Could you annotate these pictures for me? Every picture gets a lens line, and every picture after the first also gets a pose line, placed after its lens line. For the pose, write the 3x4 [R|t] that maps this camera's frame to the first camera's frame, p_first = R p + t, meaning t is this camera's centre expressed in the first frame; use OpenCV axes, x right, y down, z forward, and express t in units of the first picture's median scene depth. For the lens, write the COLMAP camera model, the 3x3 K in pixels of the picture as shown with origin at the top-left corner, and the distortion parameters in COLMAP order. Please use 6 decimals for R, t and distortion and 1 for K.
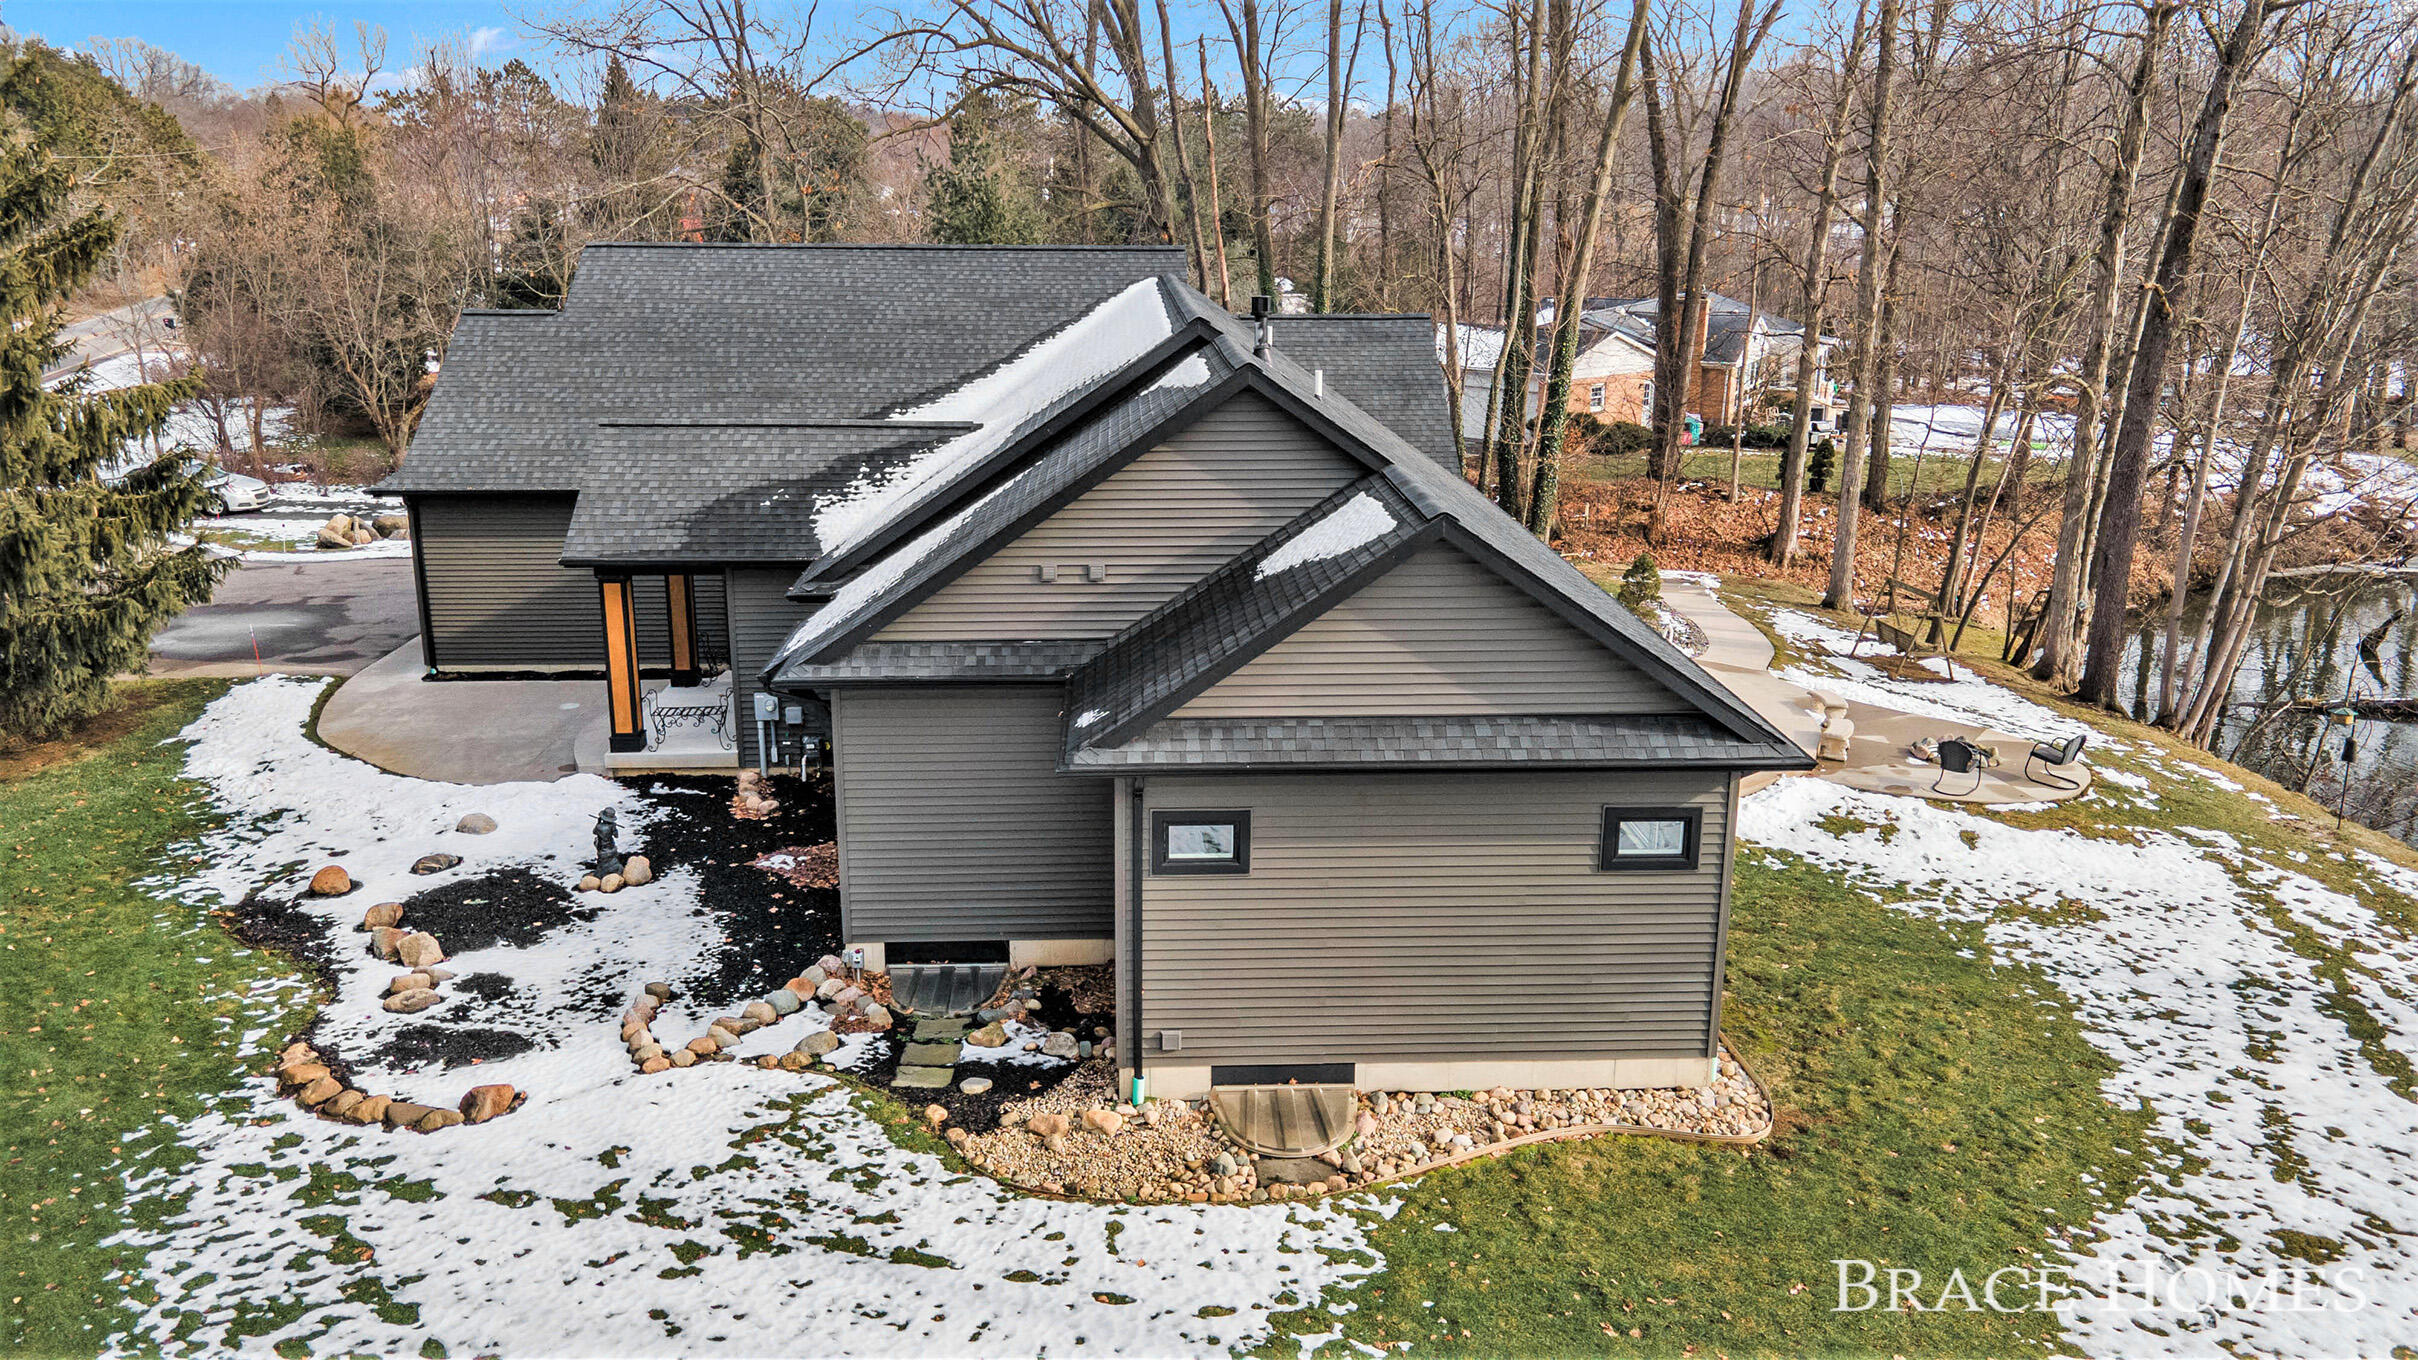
lens RADIAL K [[1773.6, 0, 1198.1], [0, 1773.6, 670.5], [0, 0, 1]] dist [0.008274, 0.056648]
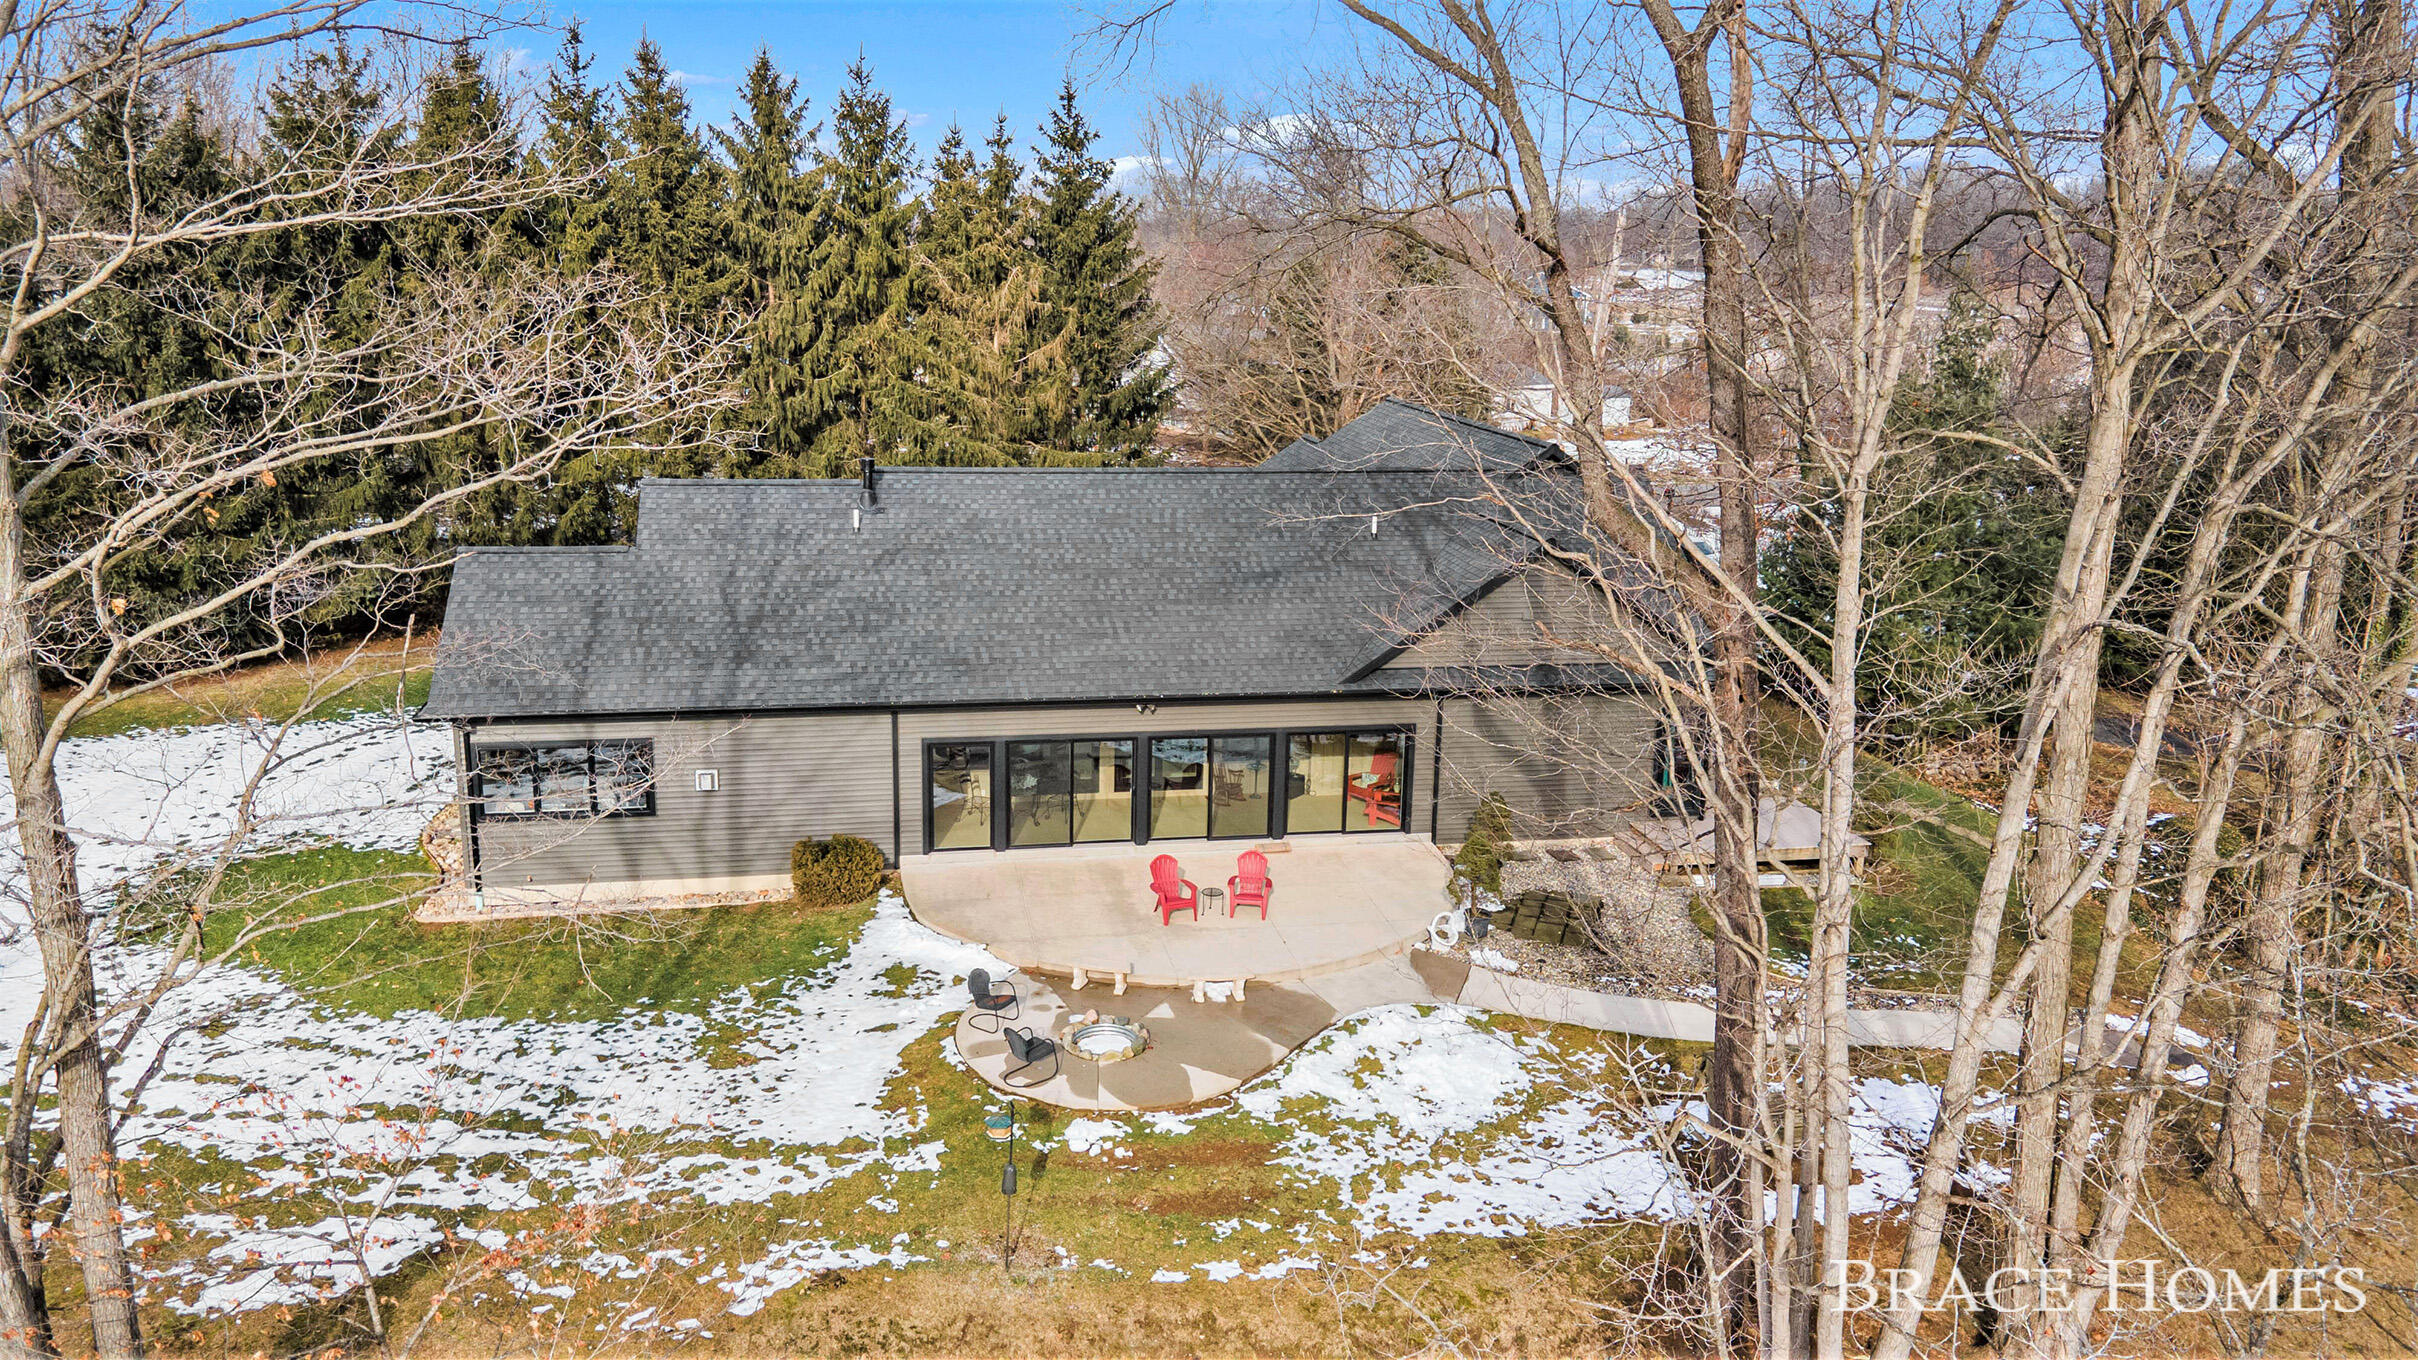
lens RADIAL K [[1773.6, 0, 1198.1], [0, 1773.6, 670.5], [0, 0, 1]] dist [0.008274, 0.056648]
pose [[0.143168, 0.231294, -0.962292, 1.762415], [-0.276328, 0.942983, 0.185542, -0.443224], [0.950340, 0.239345, 0.198918, 1.112050]]
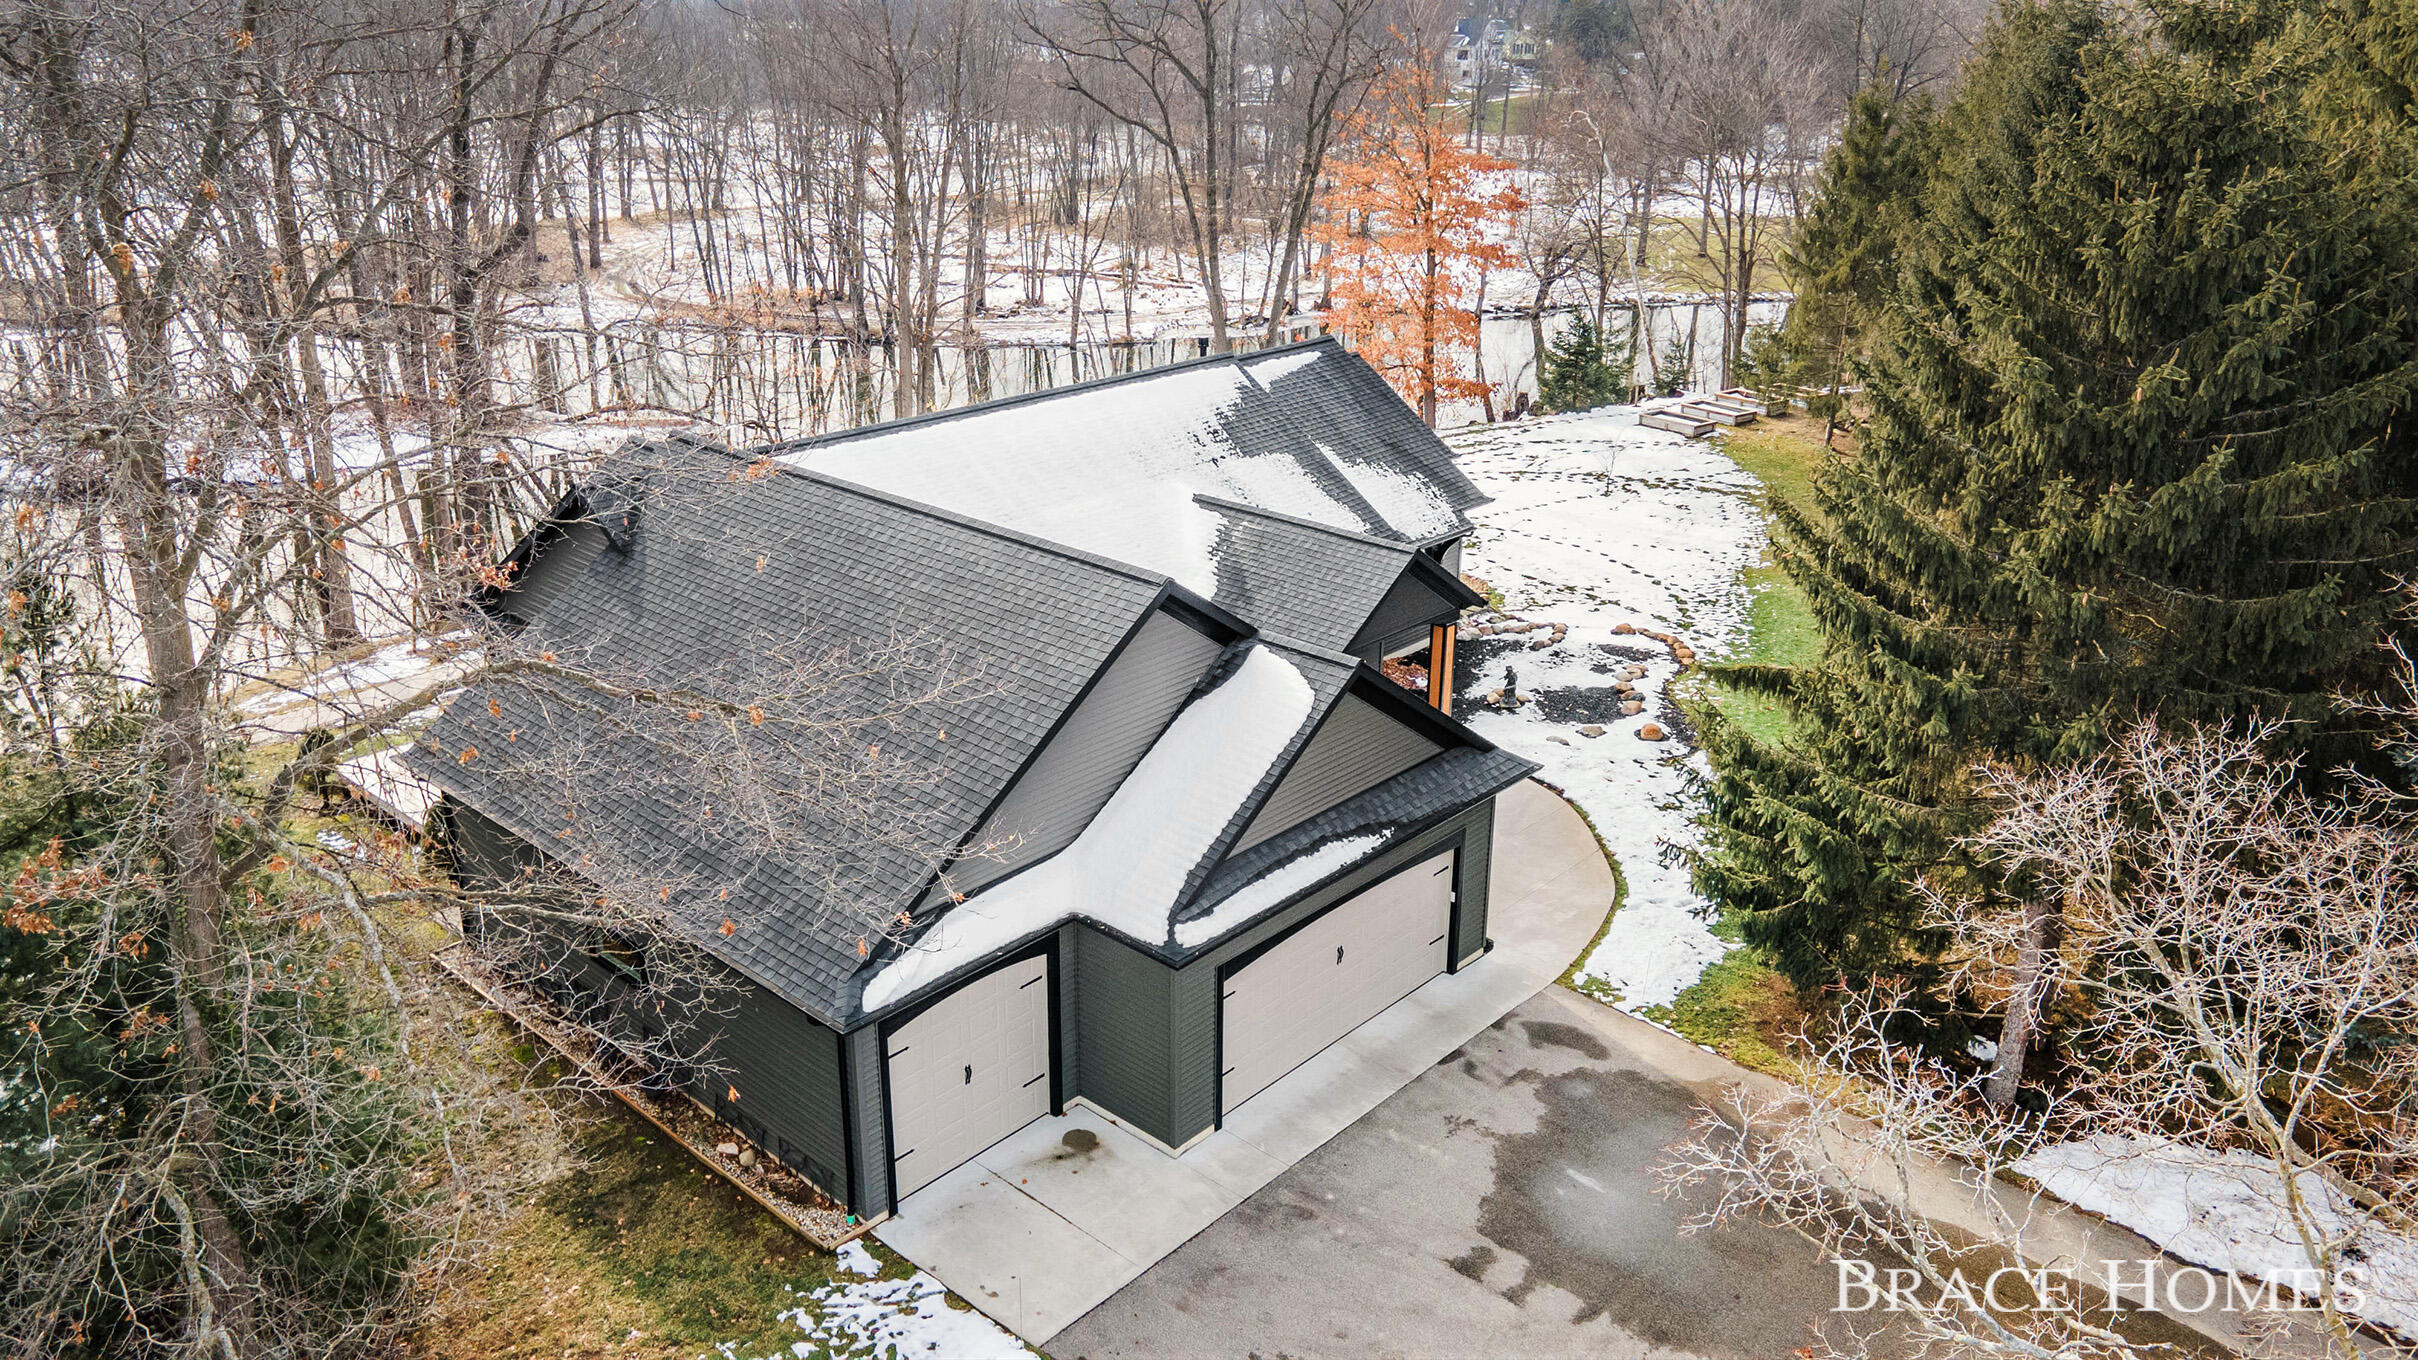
lens RADIAL K [[1773.6, 0, 1198.1], [0, 1773.6, 670.5], [0, 0, 1]] dist [0.008274, 0.056648]
pose [[-0.709874, -0.262788, 0.653469, -1.396209], [0.170991, 0.835734, 0.521834, -0.979175], [-0.683258, 0.482174, -0.548331, 2.411656]]
